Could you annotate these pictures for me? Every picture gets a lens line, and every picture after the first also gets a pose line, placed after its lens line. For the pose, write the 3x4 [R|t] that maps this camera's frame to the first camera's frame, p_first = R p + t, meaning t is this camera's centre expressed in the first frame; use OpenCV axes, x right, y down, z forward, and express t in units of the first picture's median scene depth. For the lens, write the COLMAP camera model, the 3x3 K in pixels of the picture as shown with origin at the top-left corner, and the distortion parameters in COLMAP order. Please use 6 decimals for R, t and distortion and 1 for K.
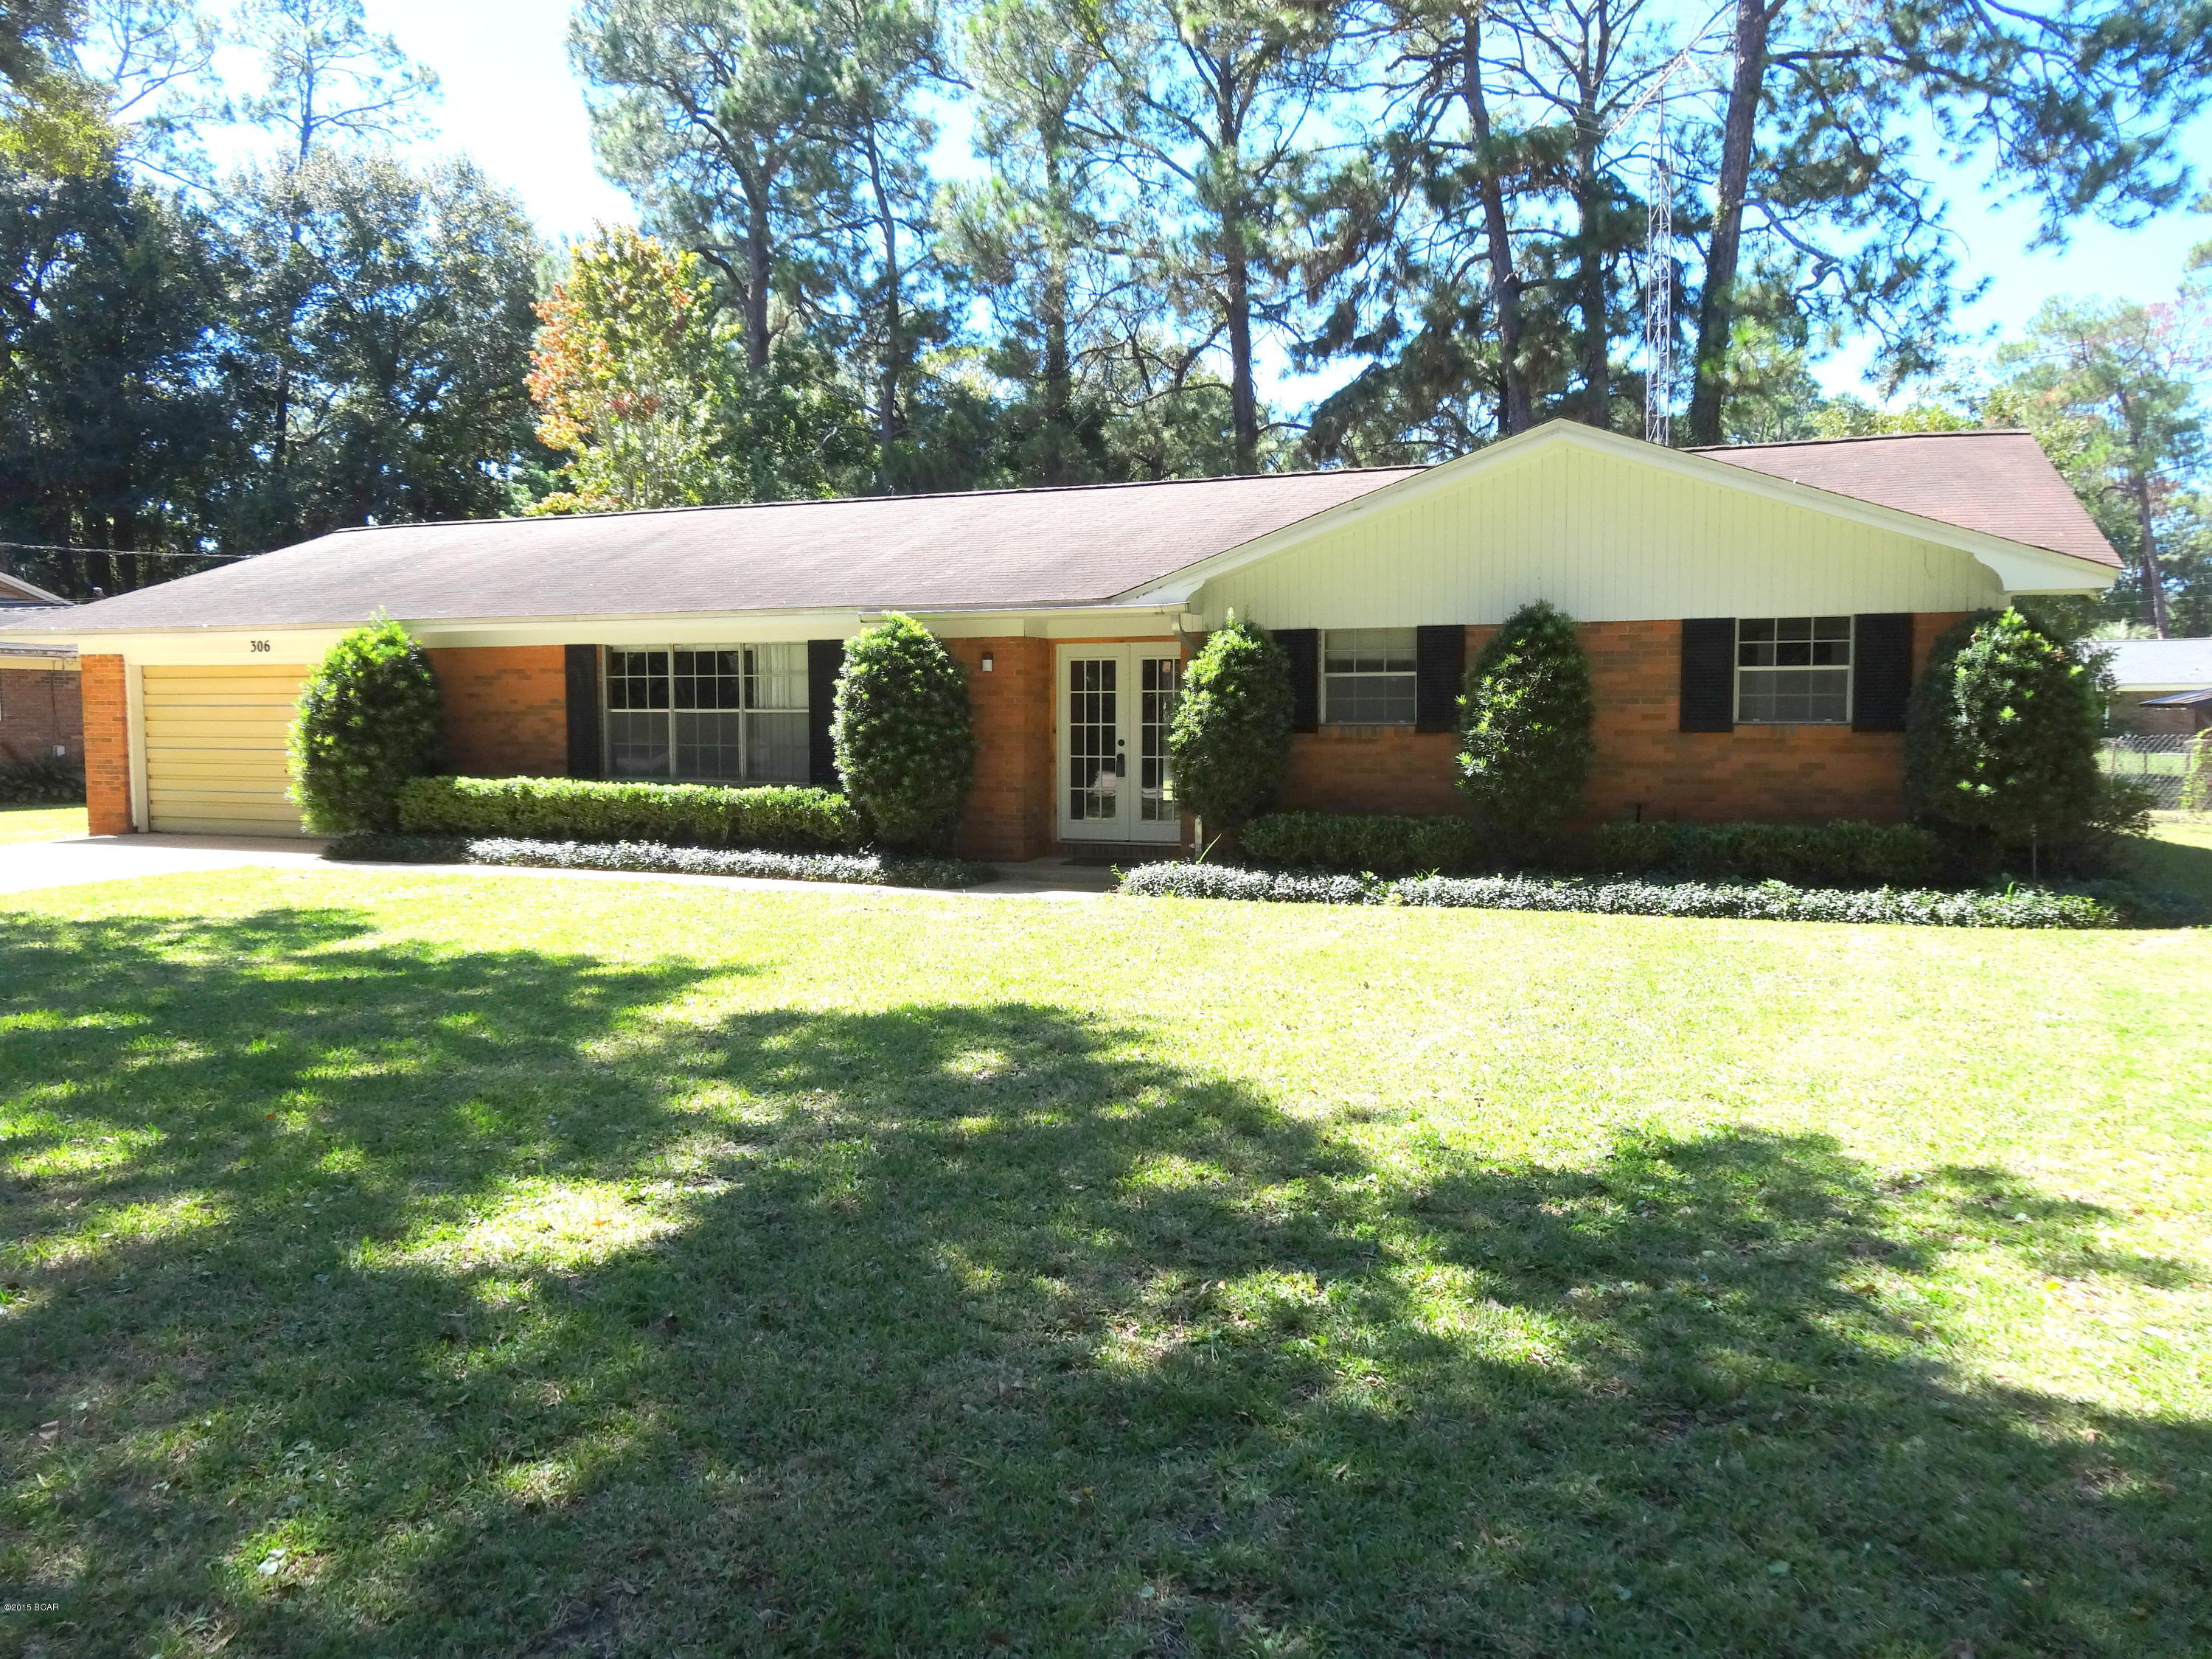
lens RADIAL K [[1626.9, 0, 1101.9], [0, 1626.9, 831.6], [0, 0, 1]] dist [0.020704, -0.015722]
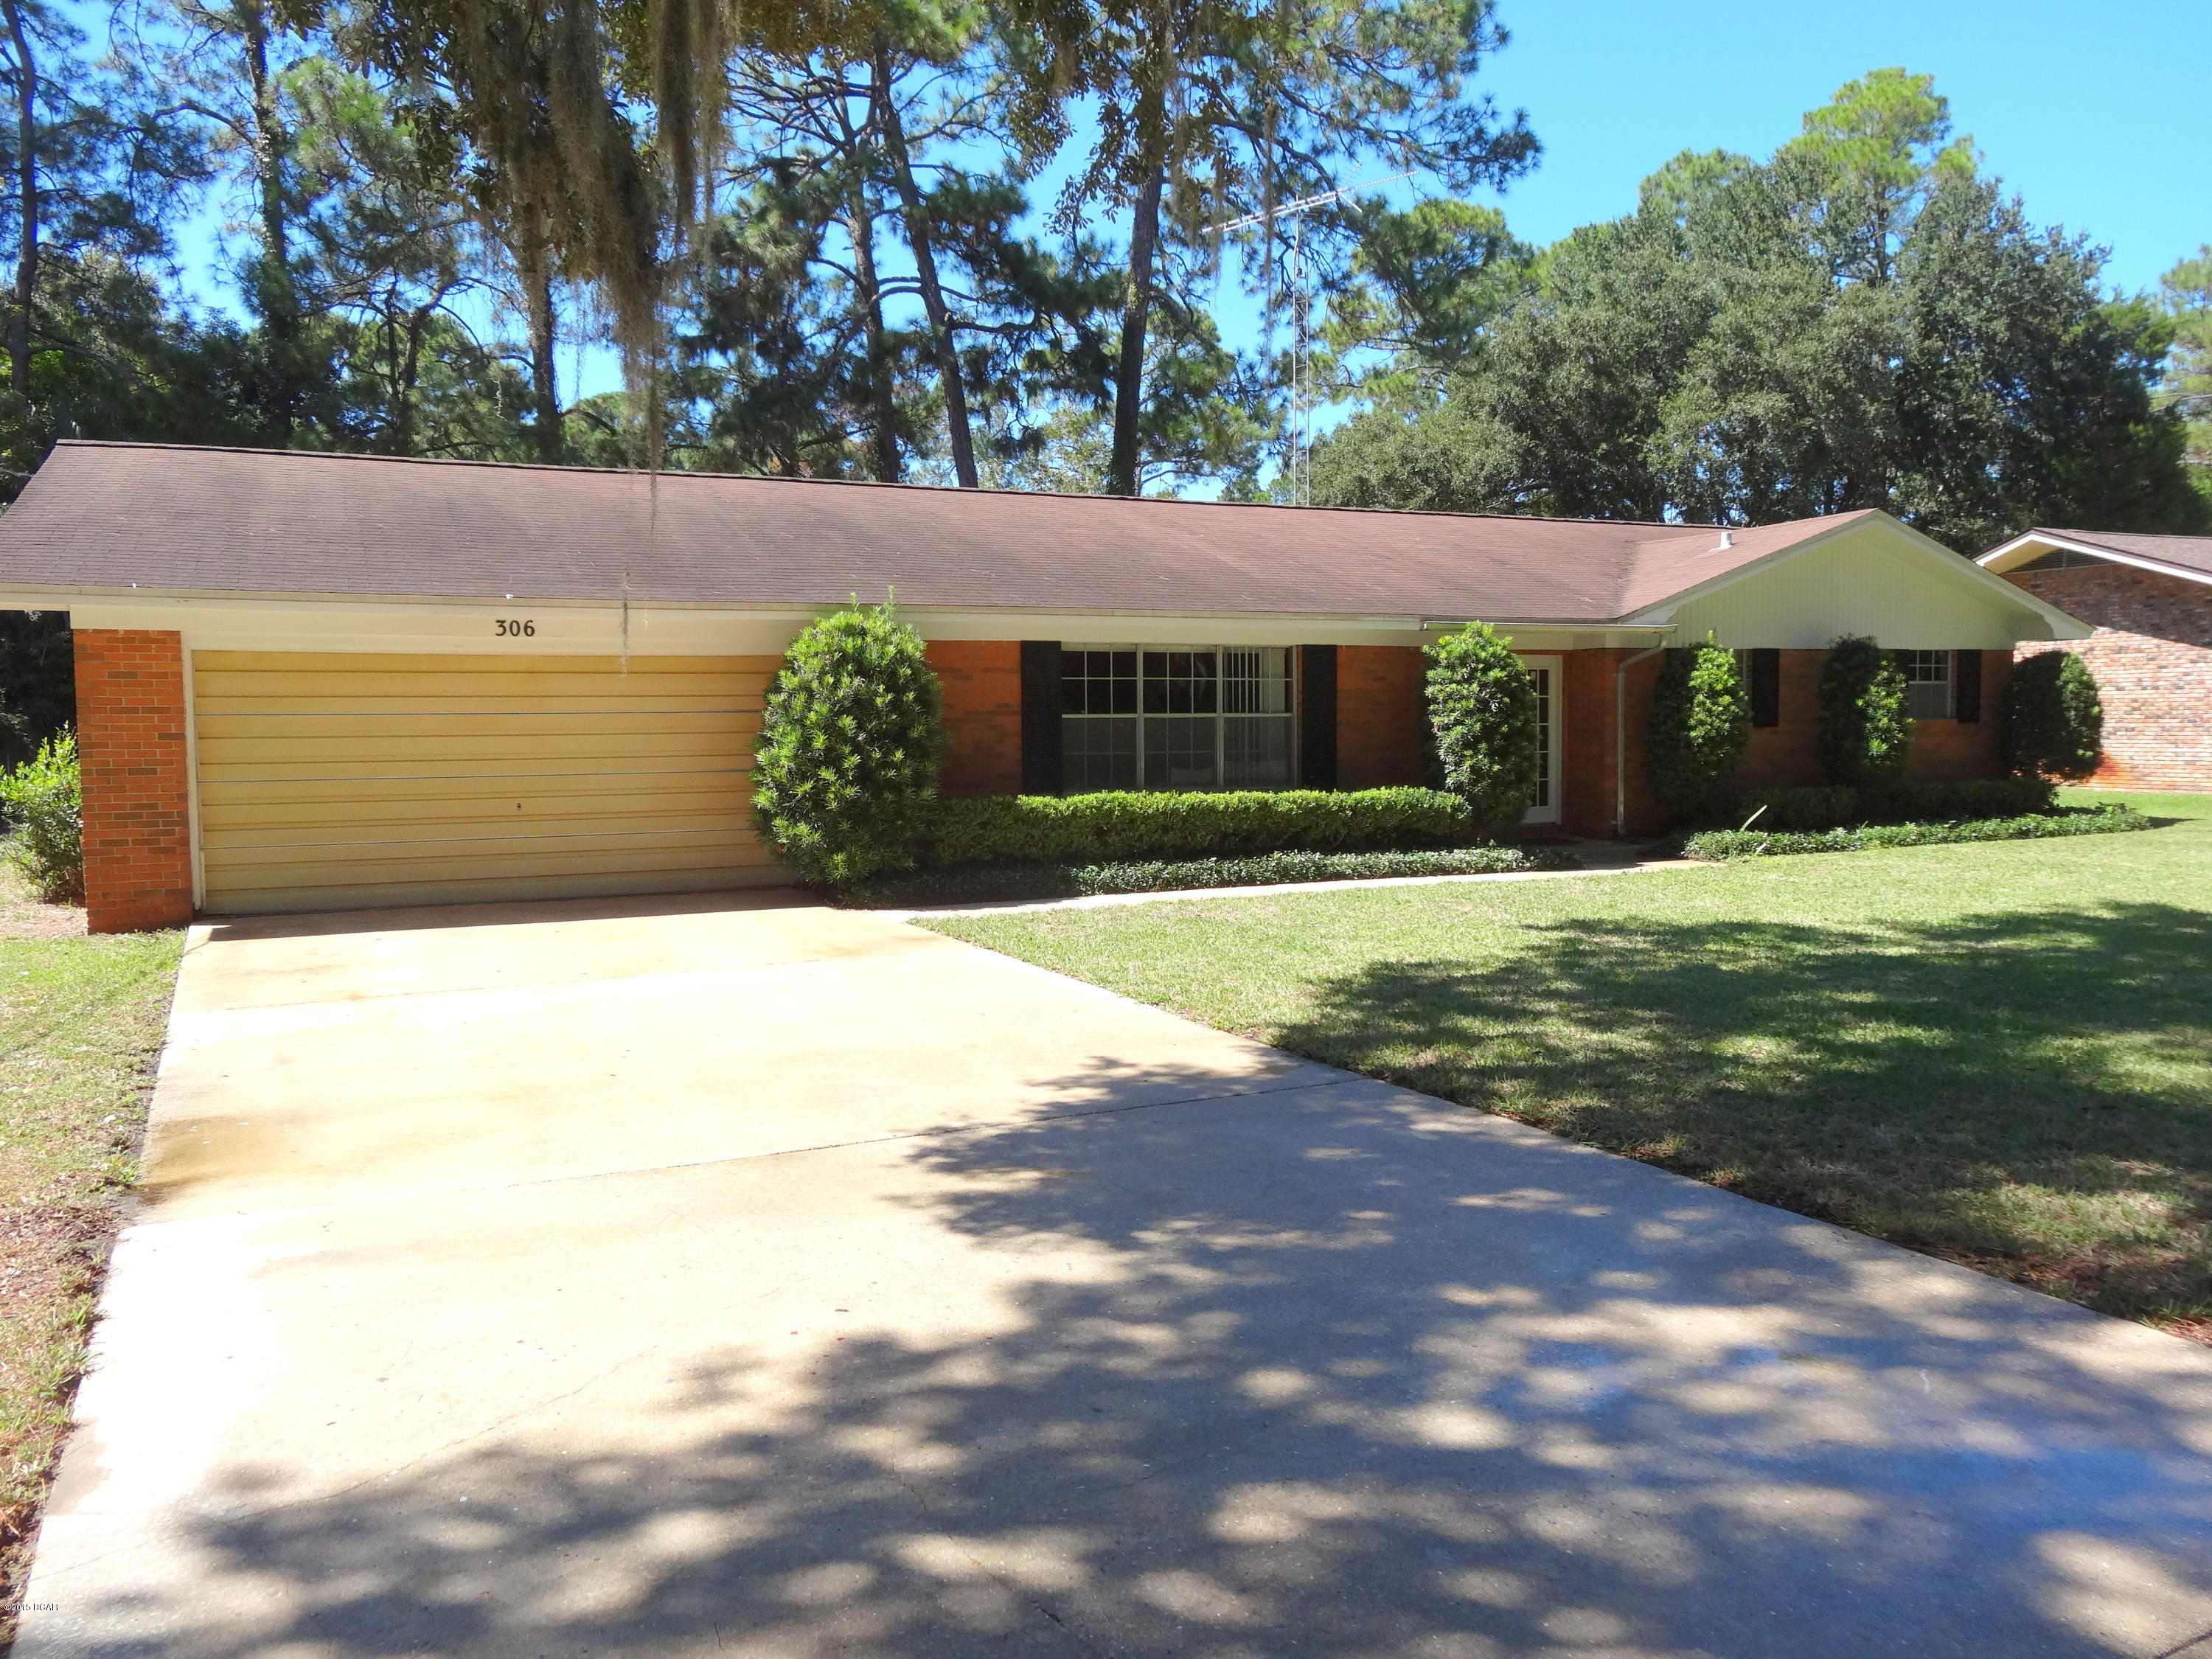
lens RADIAL K [[1626.9, 0, 1101.9], [0, 1626.9, 831.6], [0, 0, 1]] dist [0.020704, -0.015722]
pose [[0.679096, -0.058137, 0.731744, -1.044644], [0.060821, 0.997887, 0.022836, -0.033458], [-0.731525, 0.028998, 0.681197, 0.421069]]
